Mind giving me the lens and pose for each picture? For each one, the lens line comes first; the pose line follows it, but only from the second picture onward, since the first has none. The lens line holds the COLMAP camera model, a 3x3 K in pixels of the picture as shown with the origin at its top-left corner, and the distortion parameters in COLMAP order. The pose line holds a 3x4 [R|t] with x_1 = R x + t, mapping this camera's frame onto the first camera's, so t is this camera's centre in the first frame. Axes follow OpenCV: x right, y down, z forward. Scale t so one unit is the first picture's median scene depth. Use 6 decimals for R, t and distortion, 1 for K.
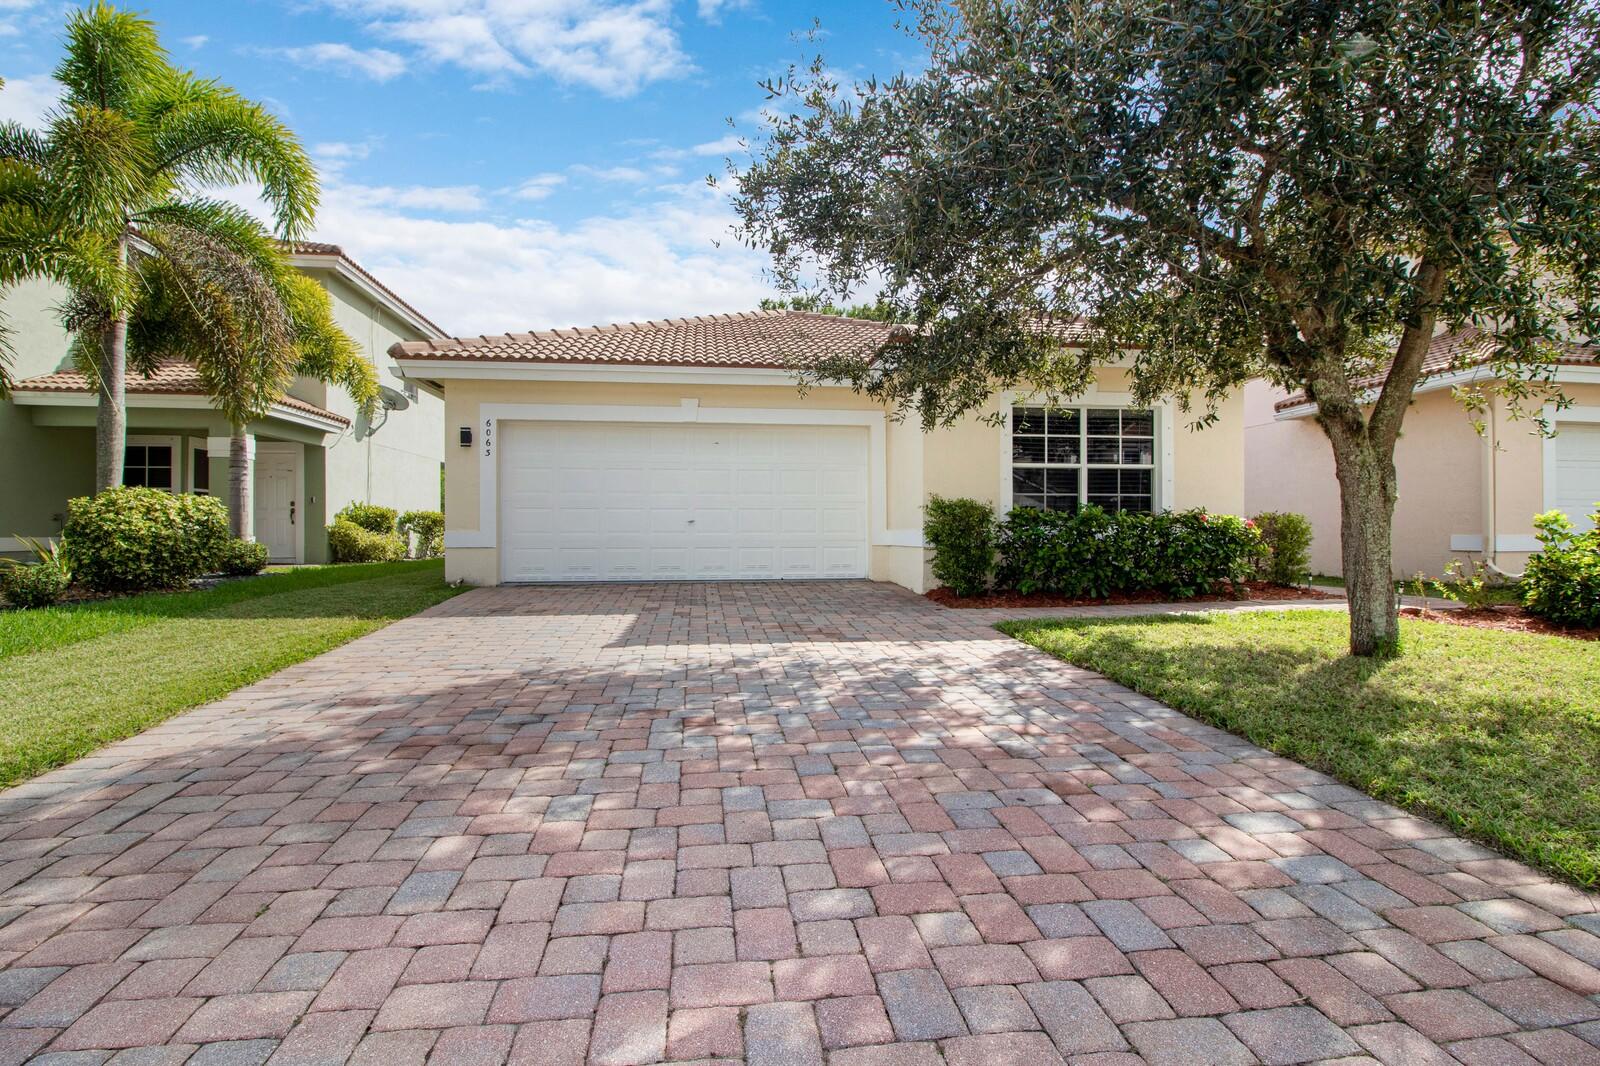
lens RADIAL K [[745.0, 0, 791.9], [0, 745.0, 526.0], [0, 0, 1]] dist [-0.003391, -0.000835]
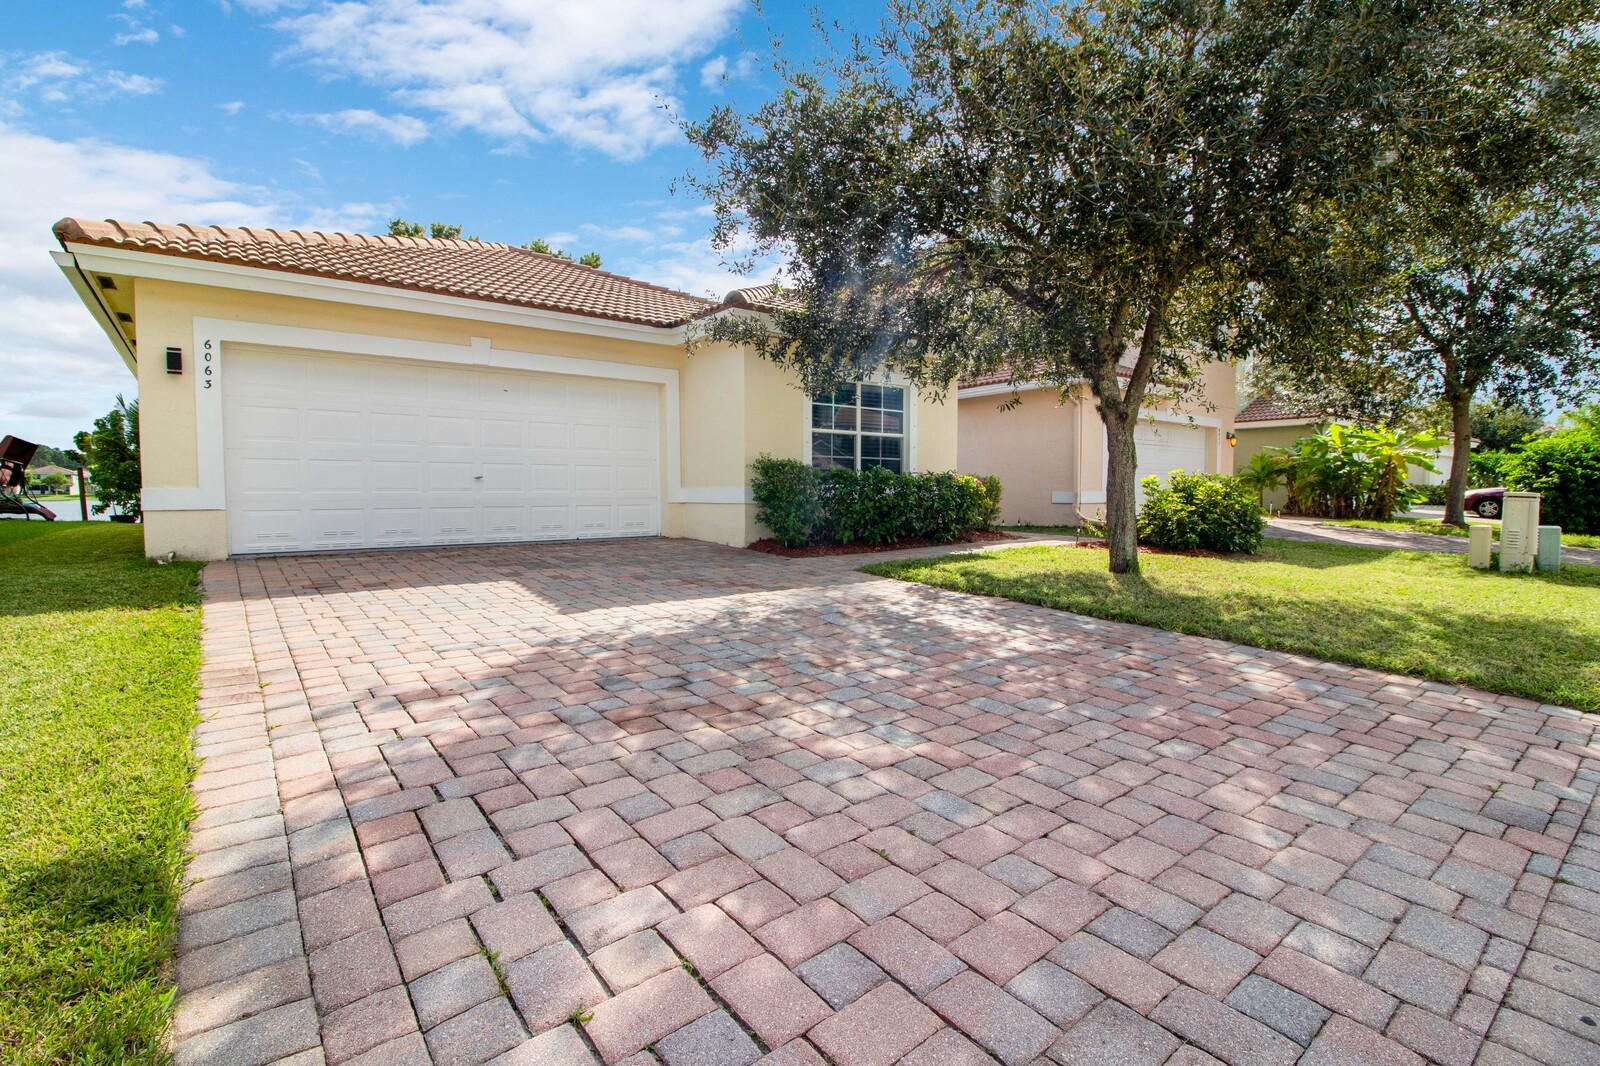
lens RADIAL K [[745.0, 0, 791.9], [0, 745.0, 526.0], [0, 0, 1]] dist [-0.003391, -0.000835]
pose [[0.854878, -0.024987, 0.518226, -0.419160], [-0.003116, 0.998574, 0.053288, 0.004310], [-0.518819, -0.047170, 0.853582, 0.064885]]
